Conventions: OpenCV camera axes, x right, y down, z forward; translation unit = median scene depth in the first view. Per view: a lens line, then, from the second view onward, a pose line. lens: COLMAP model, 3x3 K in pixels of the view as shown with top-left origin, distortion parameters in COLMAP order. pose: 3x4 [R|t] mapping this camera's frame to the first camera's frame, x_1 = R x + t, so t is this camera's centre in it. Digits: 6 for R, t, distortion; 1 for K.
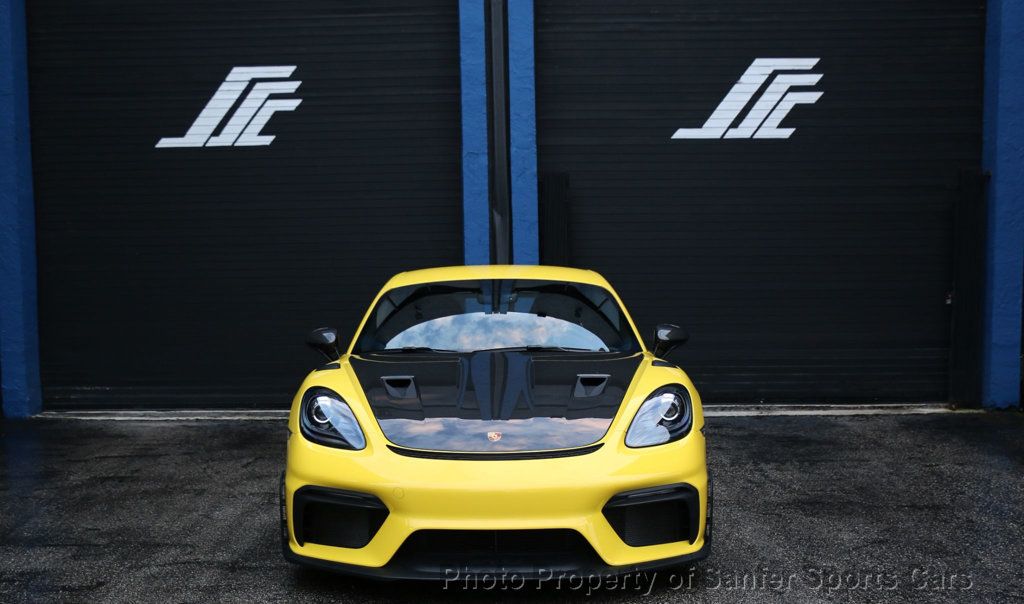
lens RADIAL K [[1320.2, 0, 497.0], [0, 1320.2, 351.2], [0, 0, 1]] dist [-0.054950, 0.000000]
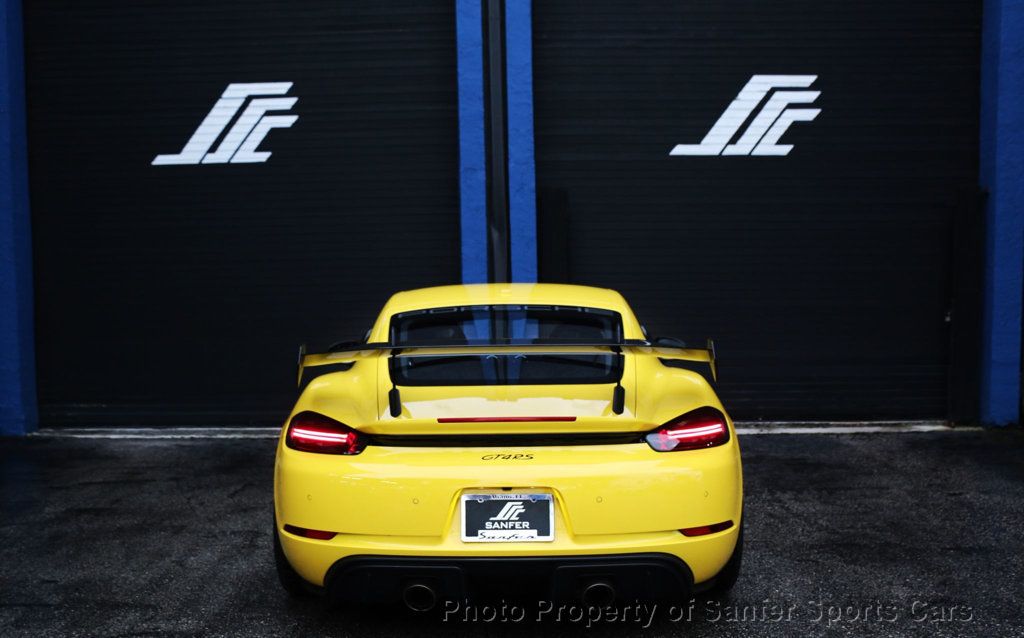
lens RADIAL K [[1103.8, 0, 486.5], [0, 1103.8, 340.6], [0, 0, 1]] dist [-0.099934, 0.000000]
pose [[0.999992, -0.000702, 0.004029, -0.009506], [0.000739, 0.999957, -0.009253, -0.013913], [-0.004022, 0.009256, 0.999949, 0.175984]]
